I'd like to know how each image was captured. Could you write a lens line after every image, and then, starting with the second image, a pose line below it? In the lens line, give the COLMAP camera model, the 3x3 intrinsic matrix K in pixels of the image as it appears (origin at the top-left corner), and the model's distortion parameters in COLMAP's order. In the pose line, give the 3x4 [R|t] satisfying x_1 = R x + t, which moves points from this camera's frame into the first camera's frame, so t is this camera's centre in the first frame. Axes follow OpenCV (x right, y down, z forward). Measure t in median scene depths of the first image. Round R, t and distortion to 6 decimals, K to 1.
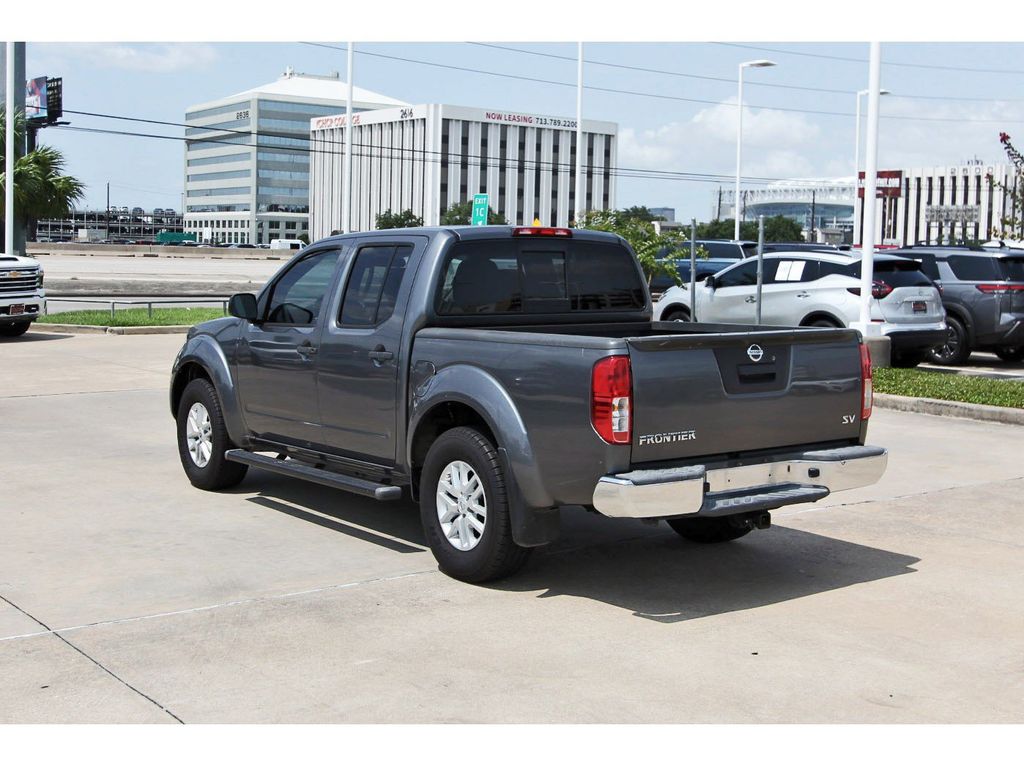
lens RADIAL K [[1432.7, 0, 515.4], [0, 1432.7, 386.5], [0, 0, 1]] dist [0.021397, 0.000000]
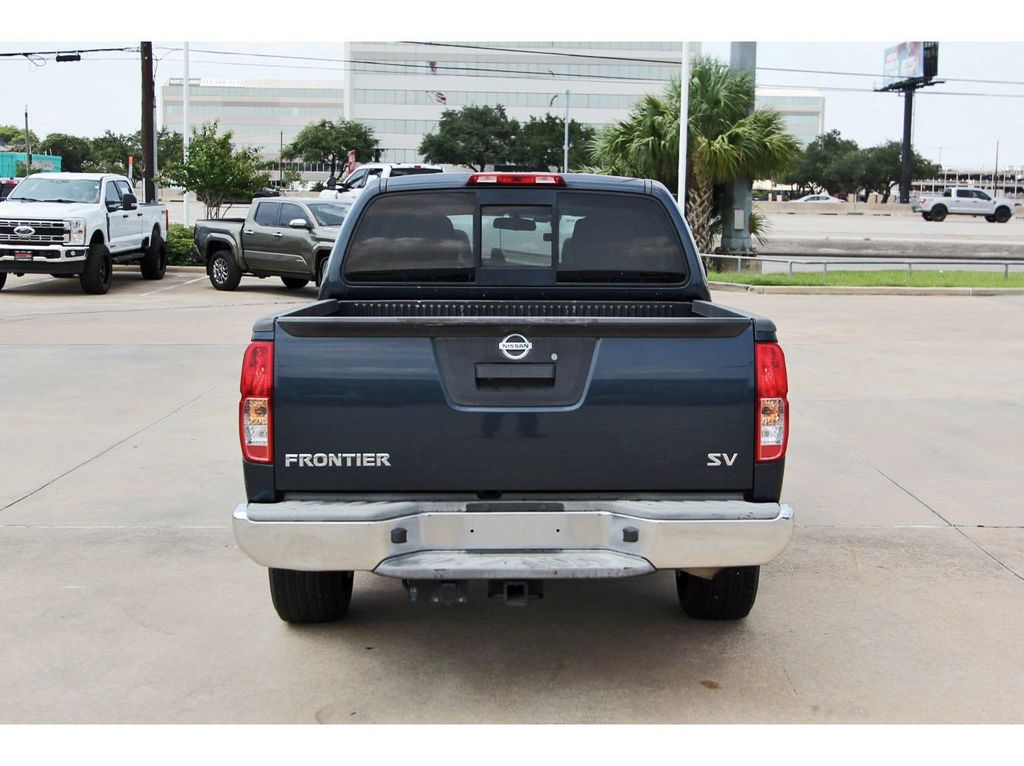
lens RADIAL K [[1432.7, 0, 511.0], [0, 1432.7, 379.5], [0, 0, 1]] dist [0.021397, 0.000000]
pose [[0.804411, 0.068325, -0.590131, 0.597186], [-0.055701, 0.997663, 0.039582, -0.034567], [0.591456, 0.001031, 0.806336, 0.460331]]
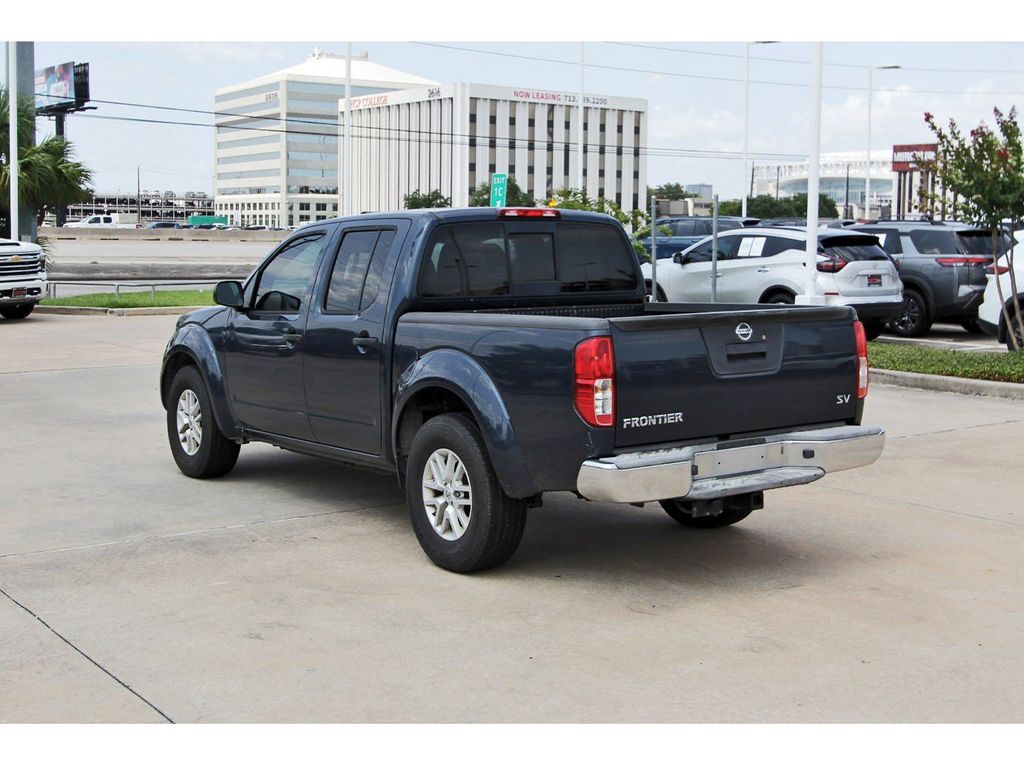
lens RADIAL K [[1432.7, 0, 505.7], [0, 1432.7, 410.5], [0, 0, 1]] dist [0.021397, 0.000000]
pose [[0.999517, -0.008398, -0.029920, 0.018352], [0.009315, 0.999486, 0.030669, 0.001725], [0.029647, -0.030933, 0.999082, -0.018593]]
